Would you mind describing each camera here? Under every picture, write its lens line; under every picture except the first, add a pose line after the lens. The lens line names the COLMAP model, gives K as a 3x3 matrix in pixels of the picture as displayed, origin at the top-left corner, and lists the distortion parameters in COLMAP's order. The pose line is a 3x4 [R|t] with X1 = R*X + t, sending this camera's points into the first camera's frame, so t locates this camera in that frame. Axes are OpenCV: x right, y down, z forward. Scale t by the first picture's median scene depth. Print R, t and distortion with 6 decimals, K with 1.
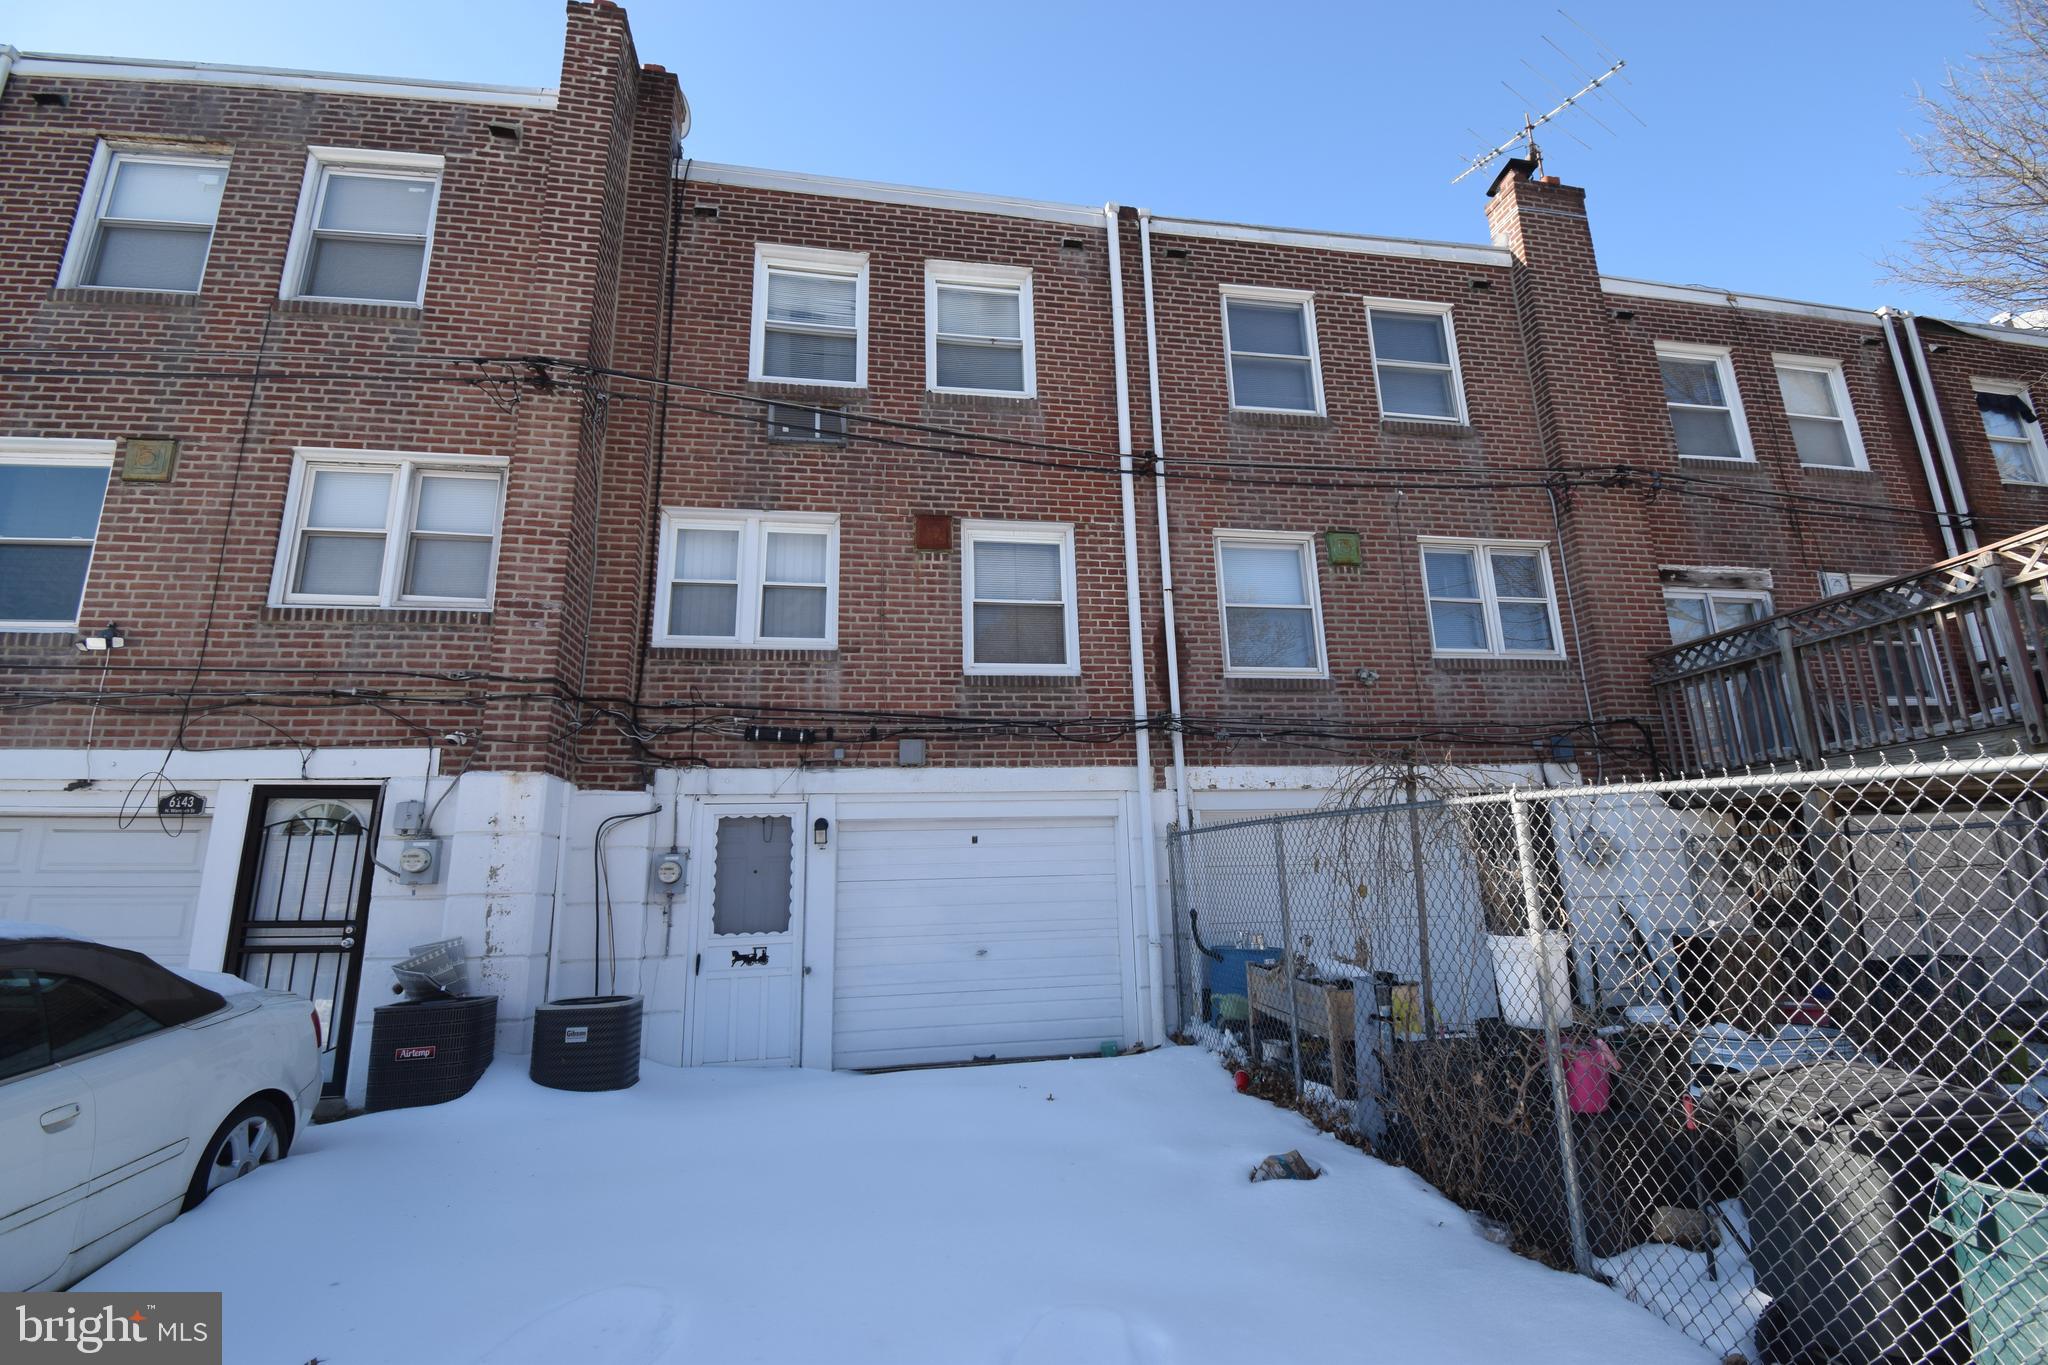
lens RADIAL K [[904.2, 0, 1024.3], [0, 904.2, 678.8], [0, 0, 1]] dist [0.007887, -0.018095]
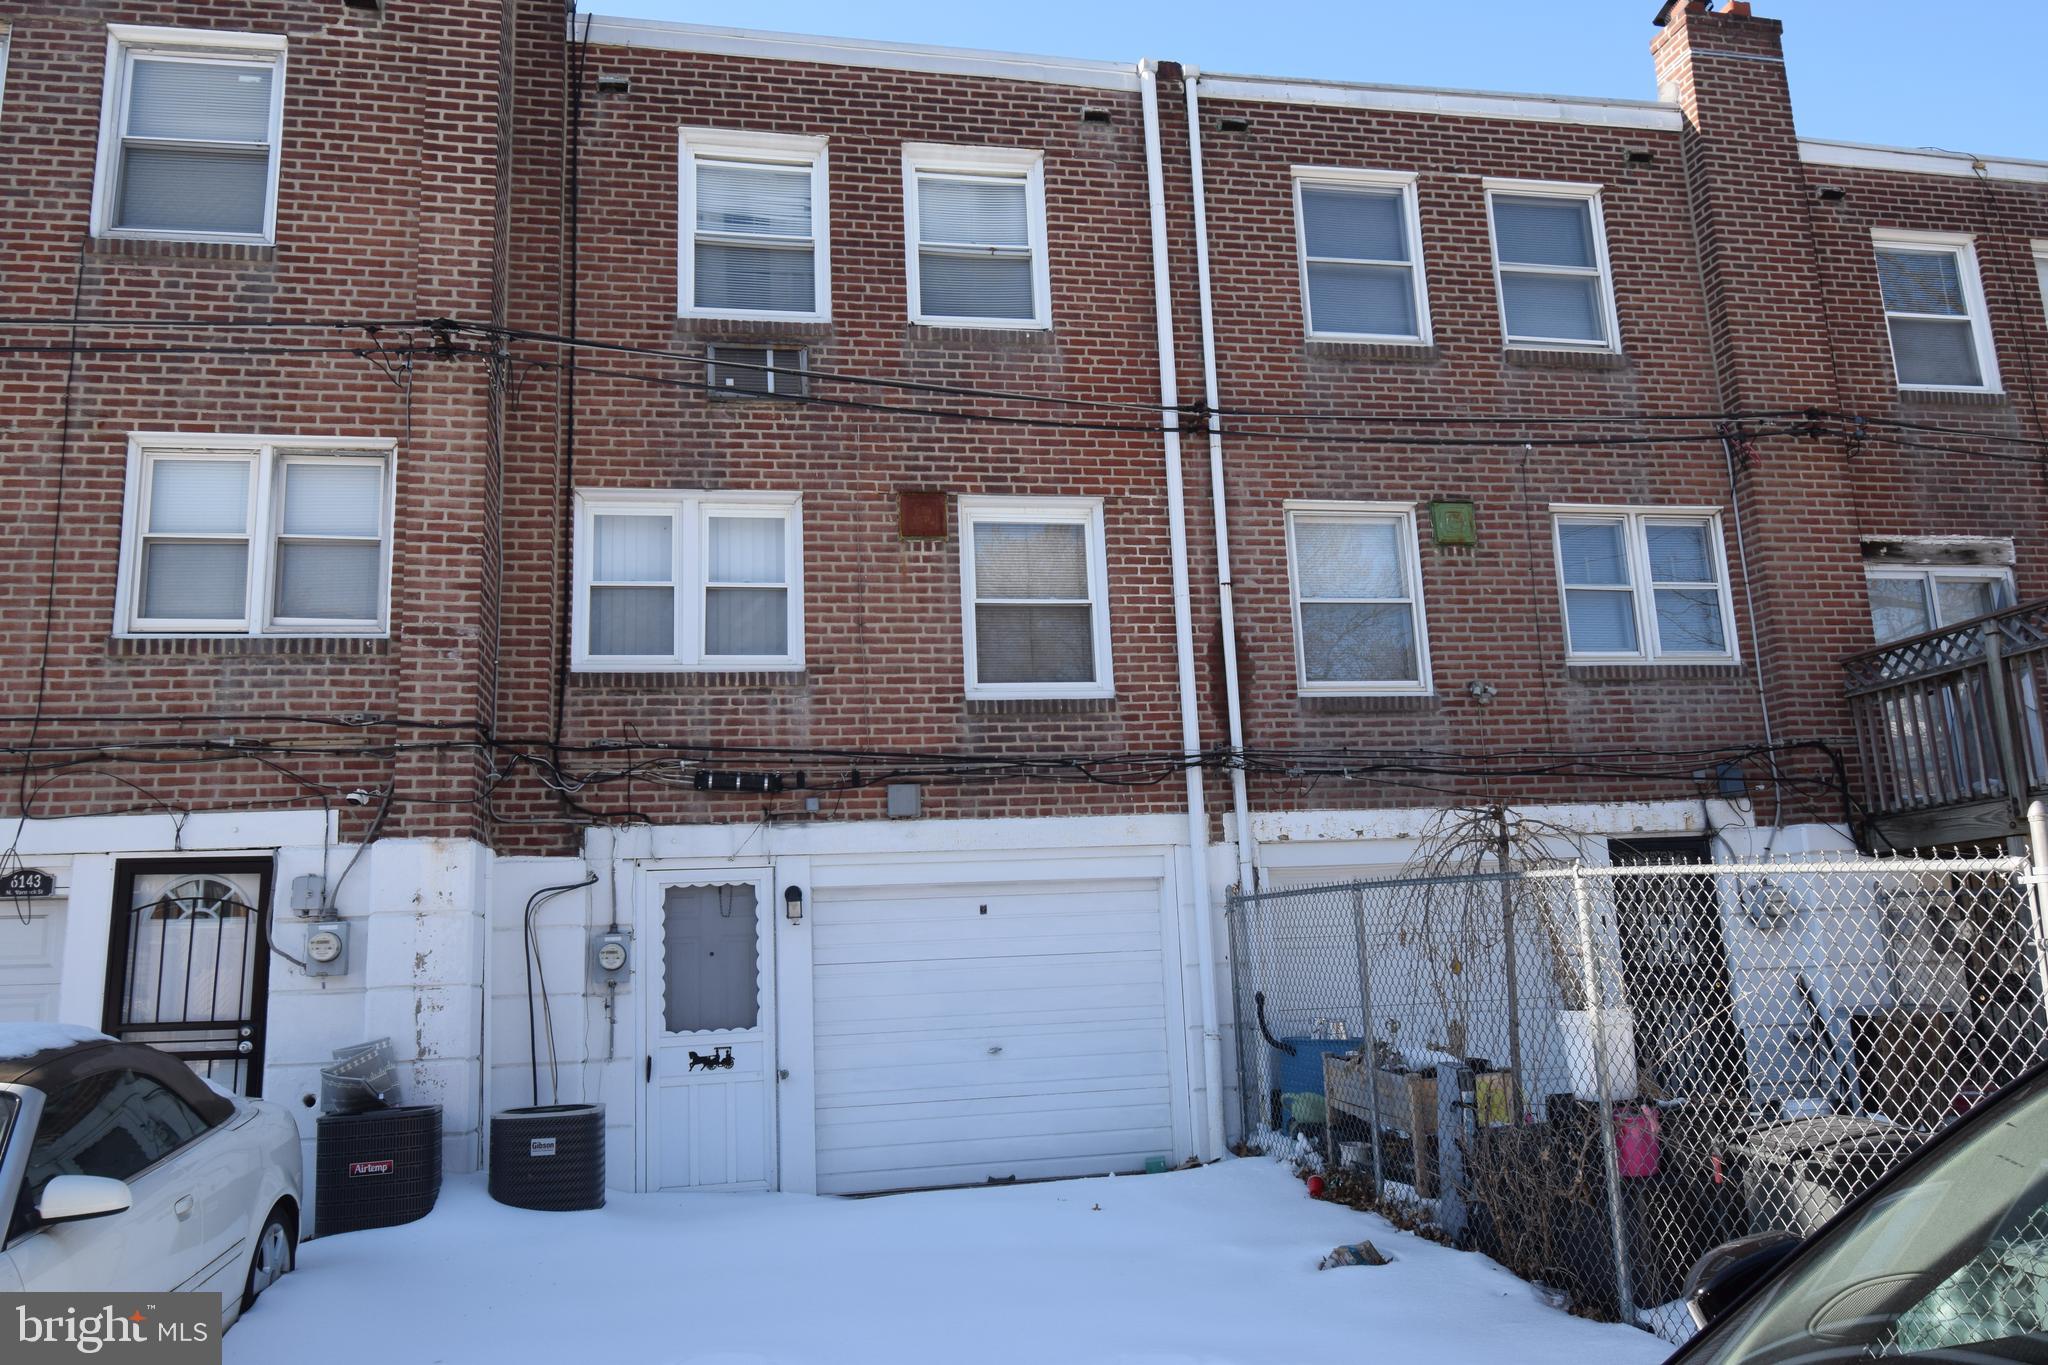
lens RADIAL K [[1483.5, 0, 1019.1], [0, 1483.5, 682.5], [0, 0, 1]] dist [-0.001951, -0.019817]
pose [[0.999650, -0.010392, 0.024313, -0.054109], [0.009464, 0.999234, 0.037962, -0.069988], [-0.024689, -0.037719, 0.998983, -0.291468]]
